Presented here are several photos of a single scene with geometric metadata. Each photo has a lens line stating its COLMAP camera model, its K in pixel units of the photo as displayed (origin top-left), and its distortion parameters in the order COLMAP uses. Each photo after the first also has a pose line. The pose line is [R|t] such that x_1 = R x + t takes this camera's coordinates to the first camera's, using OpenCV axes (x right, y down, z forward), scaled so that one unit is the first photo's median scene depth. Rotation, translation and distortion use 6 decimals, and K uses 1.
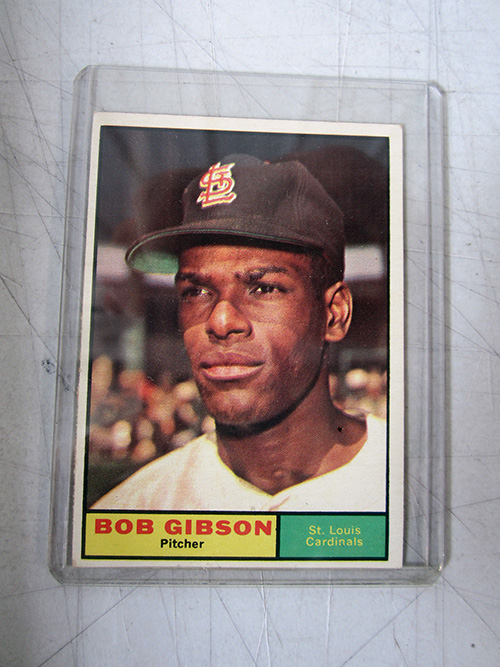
lens RADIAL K [[573.7, 0, 245.2], [0, 573.7, 323.2], [0, 0, 1]] dist [-0.037998, 0.029273]
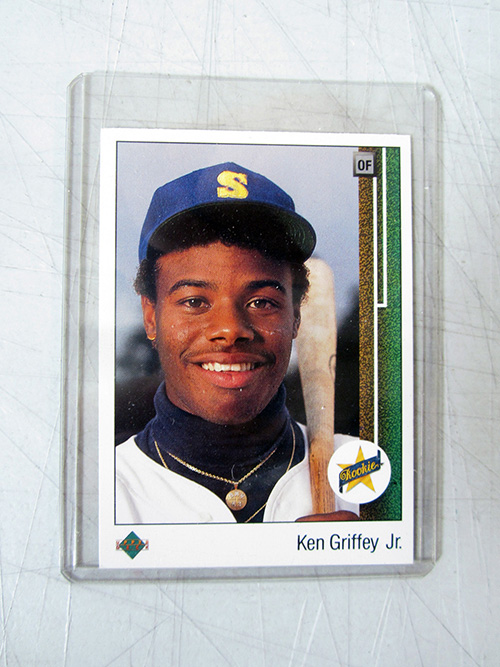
lens RADIAL K [[573.7, 0, 249.7], [0, 573.7, 328.5], [0, 0, 1]] dist [-0.037998, 0.029273]
pose [[0.999309, 0.036153, -0.008616, 0.432349], [-0.035596, 0.997691, 0.057843, -0.117487], [0.010687, -0.057496, 0.998289, 0.002136]]
